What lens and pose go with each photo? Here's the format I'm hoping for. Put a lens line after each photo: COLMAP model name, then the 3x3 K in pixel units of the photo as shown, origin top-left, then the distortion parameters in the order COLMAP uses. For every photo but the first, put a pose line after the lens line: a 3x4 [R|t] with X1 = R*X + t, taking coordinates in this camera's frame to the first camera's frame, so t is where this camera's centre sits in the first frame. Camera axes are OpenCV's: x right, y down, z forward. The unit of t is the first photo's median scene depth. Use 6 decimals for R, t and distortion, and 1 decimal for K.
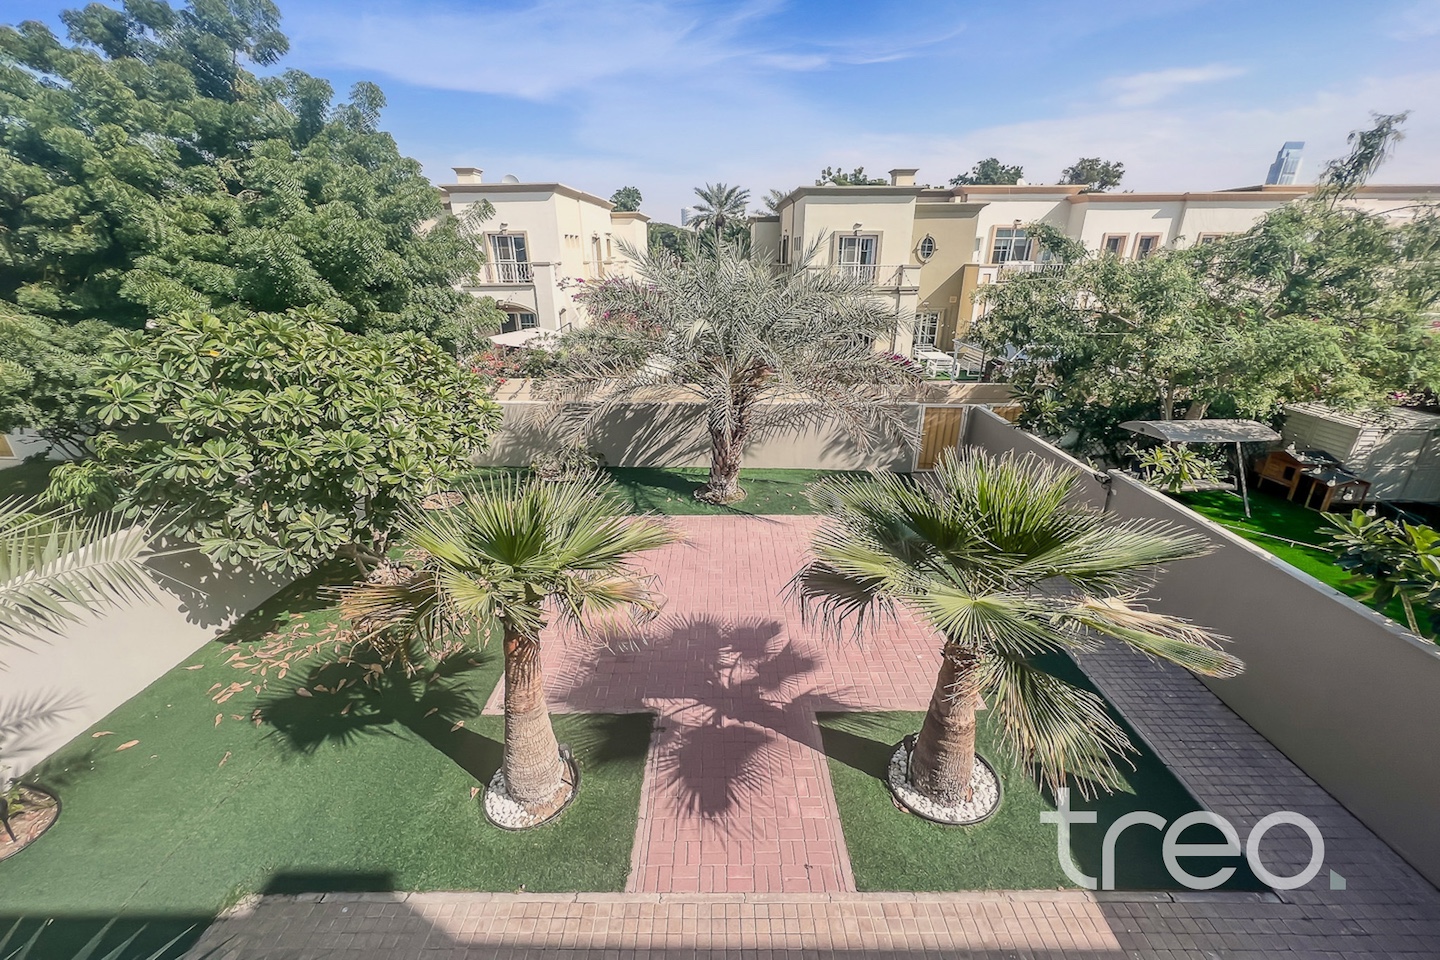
lens RADIAL K [[590.0, 0, 720.0], [0, 590.0, 480.0], [0, 0, 1]] dist [0.000500, -0.000061]
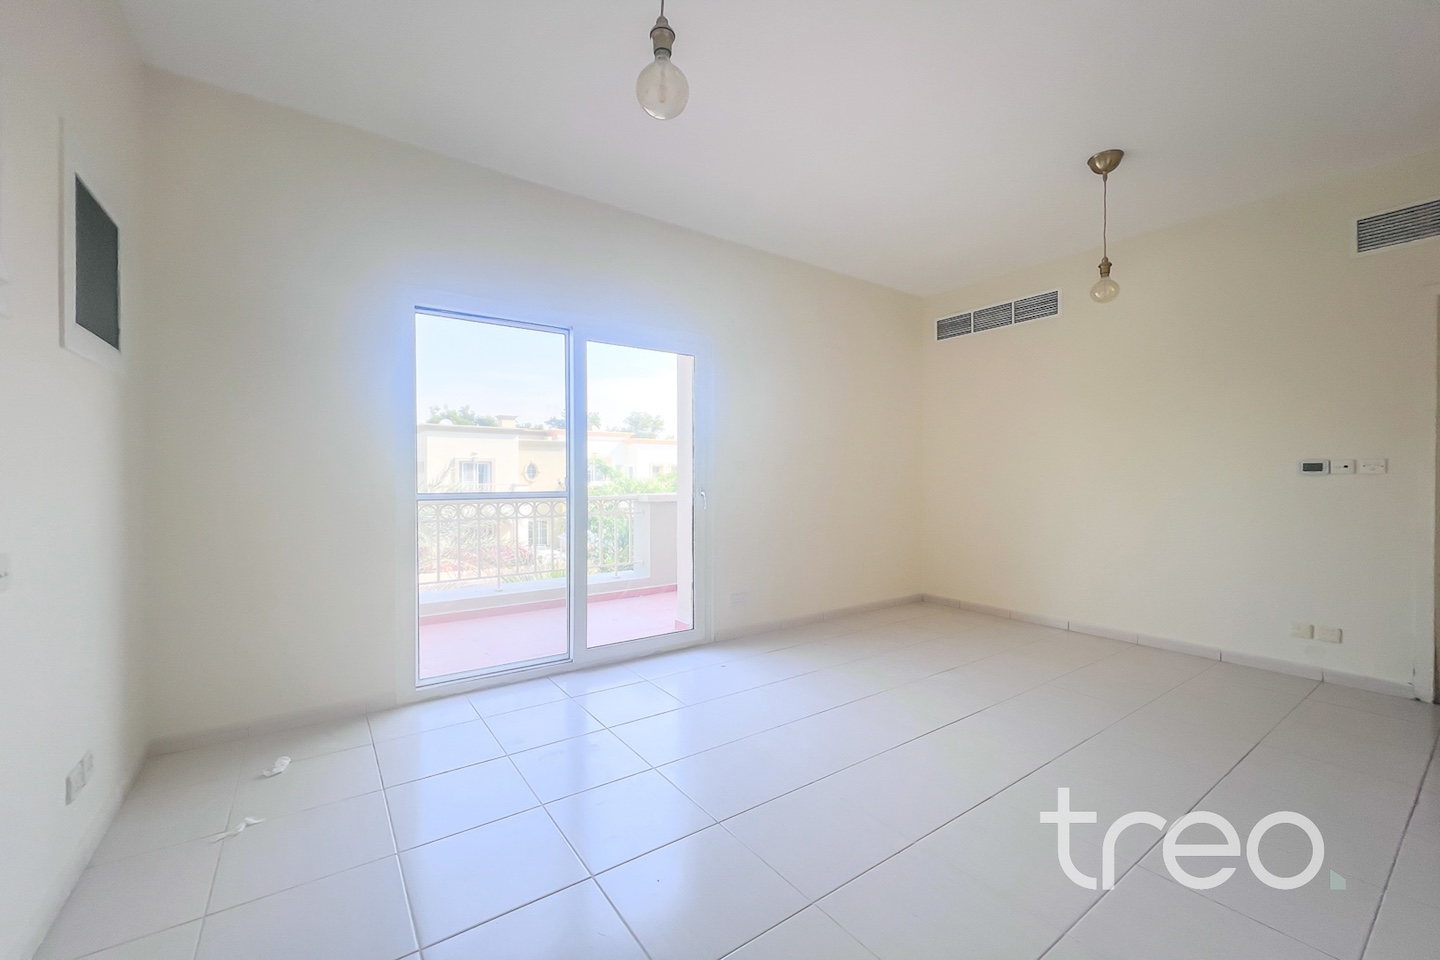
lens RADIAL K [[590.0, 0, 720.0], [0, 590.0, 480.0], [0, 0, 1]] dist [0.000500, -0.000061]
pose [[0.811685, 0.000949, 0.584095, -0.070800], [0.204895, 0.935990, -0.286251, 0.080497], [-0.546979, 0.352024, 0.759535, -0.203966]]
